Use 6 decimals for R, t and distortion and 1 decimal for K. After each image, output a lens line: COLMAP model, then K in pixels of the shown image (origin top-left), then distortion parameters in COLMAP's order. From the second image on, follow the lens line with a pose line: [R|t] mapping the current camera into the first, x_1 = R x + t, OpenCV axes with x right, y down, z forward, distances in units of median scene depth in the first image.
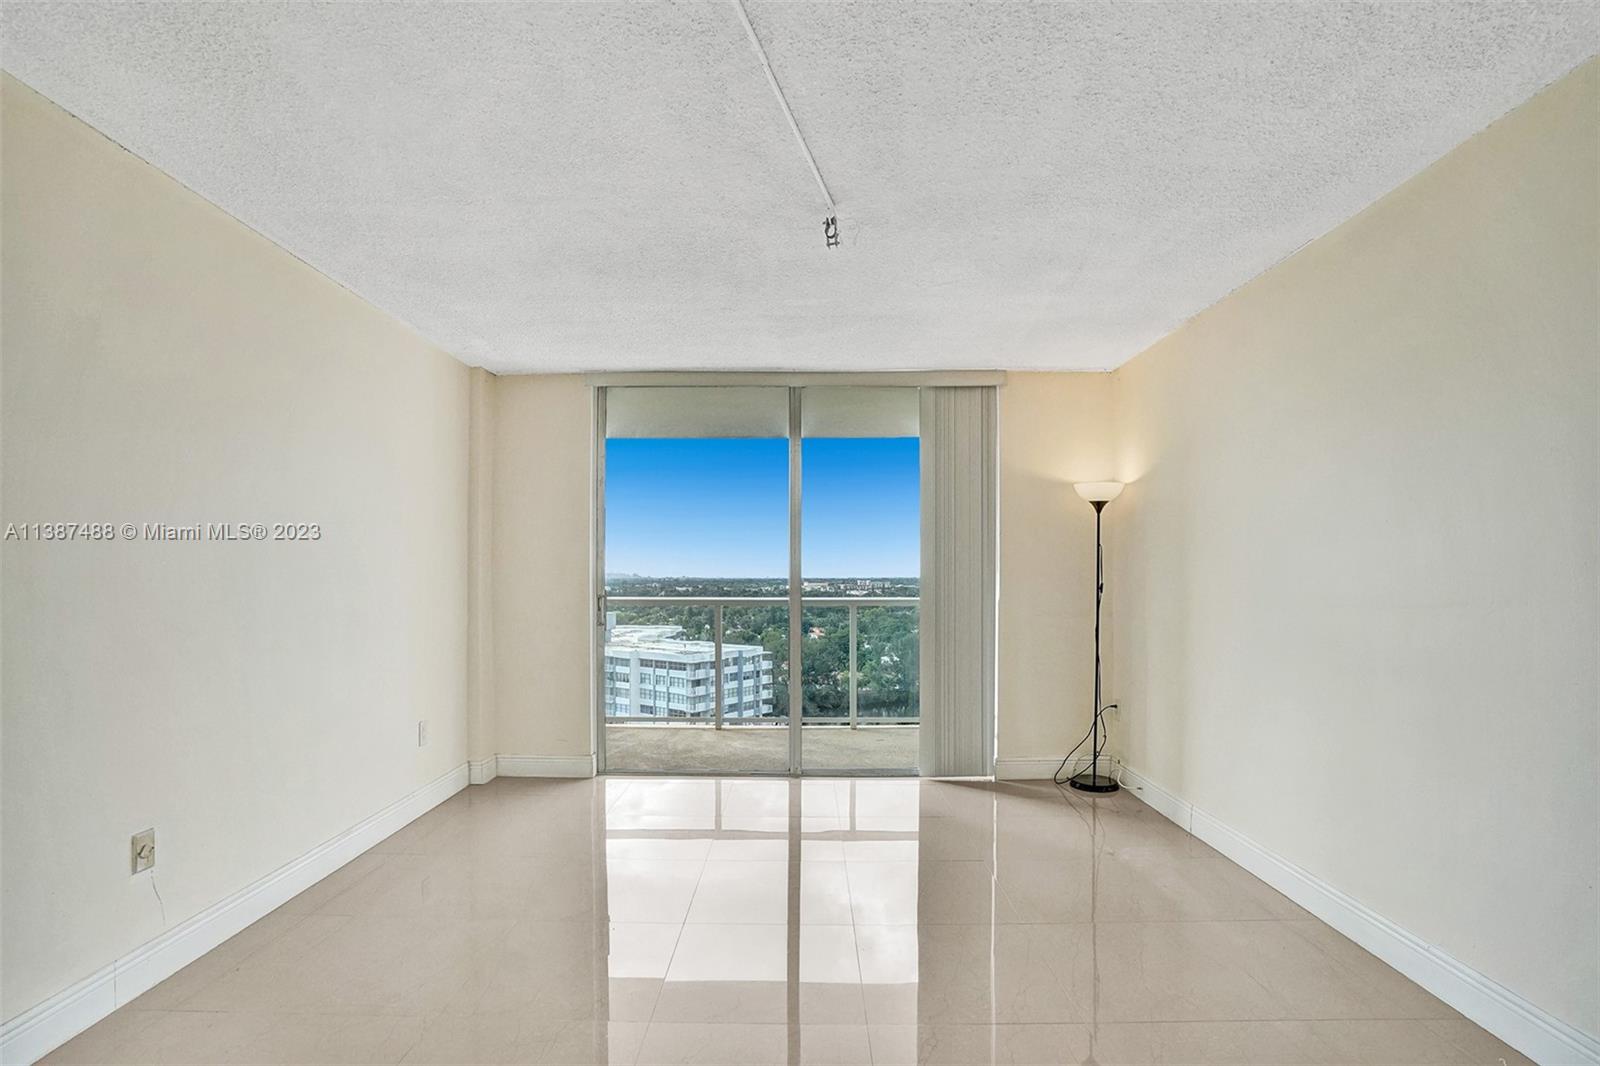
lens RADIAL K [[752.8, 0, 802.1], [0, 752.8, 542.8], [0, 0, 1]] dist [-0.073761, 0.029765]
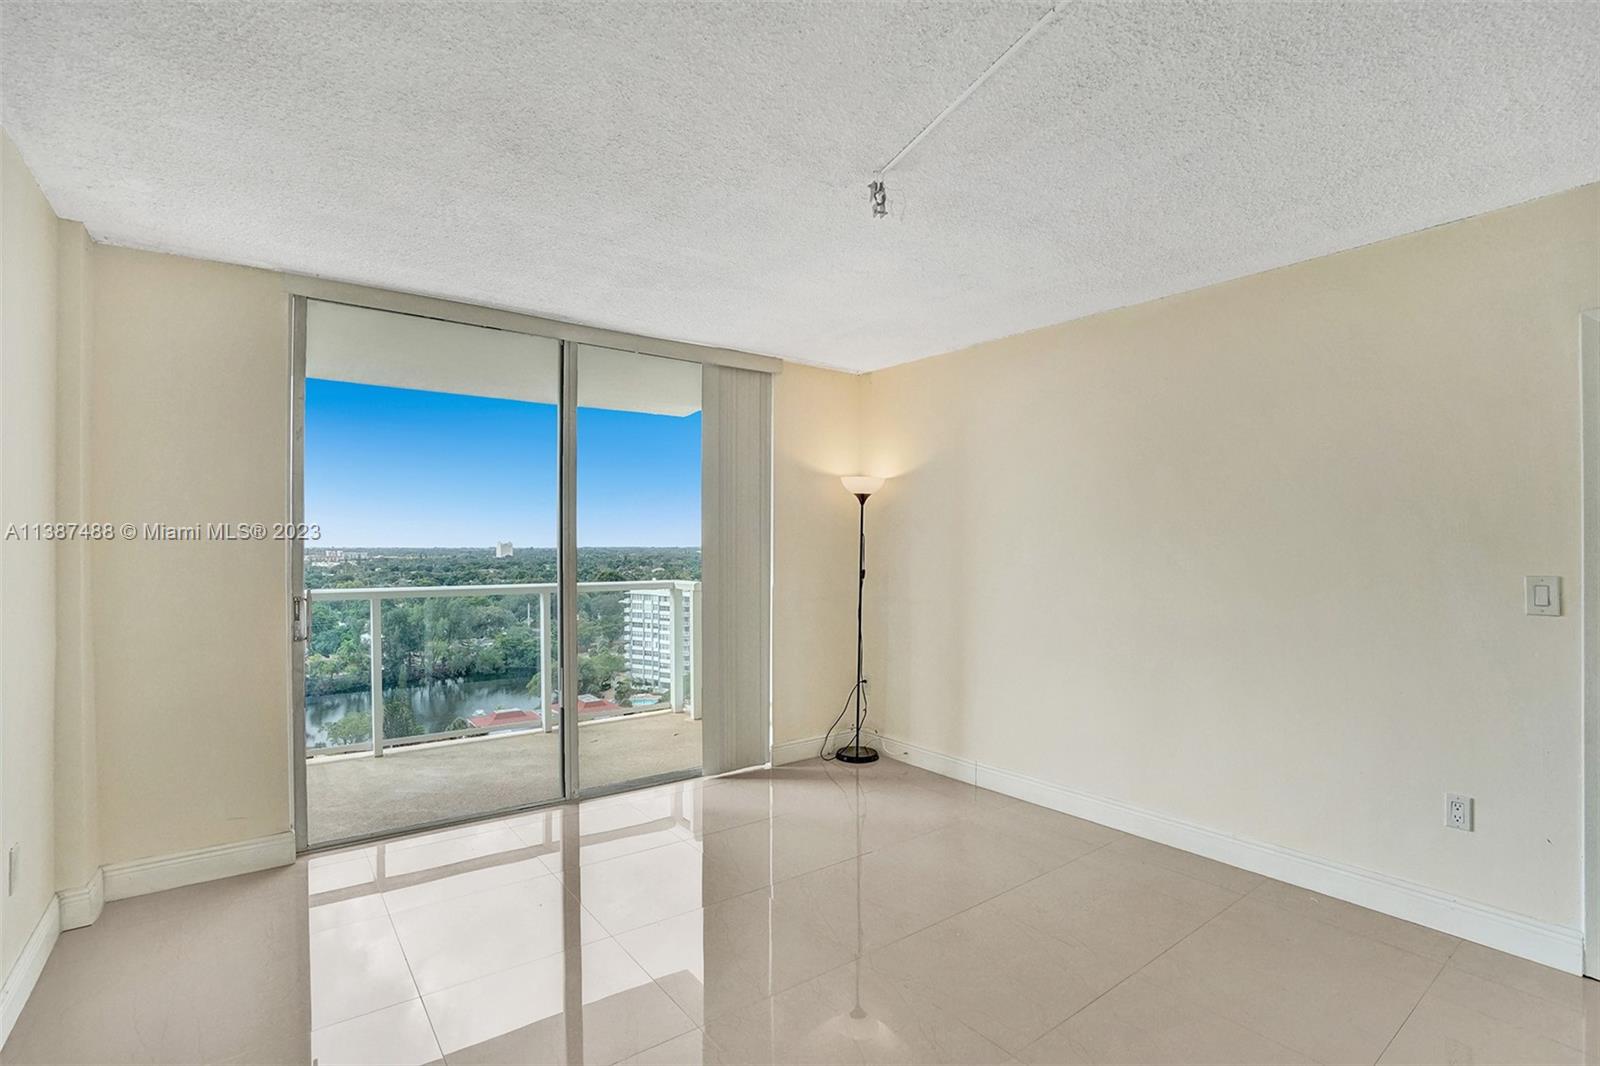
lens RADIAL K [[741.0, 0, 793.4], [0, 741.0, 532.4], [0, 0, 1]] dist [-0.062698, 0.026032]
pose [[0.797216, 0.010943, 0.603595, -0.309602], [-0.027149, 0.999474, 0.017737, -0.015785], [-0.603083, -0.030528, 0.797094, 0.189374]]
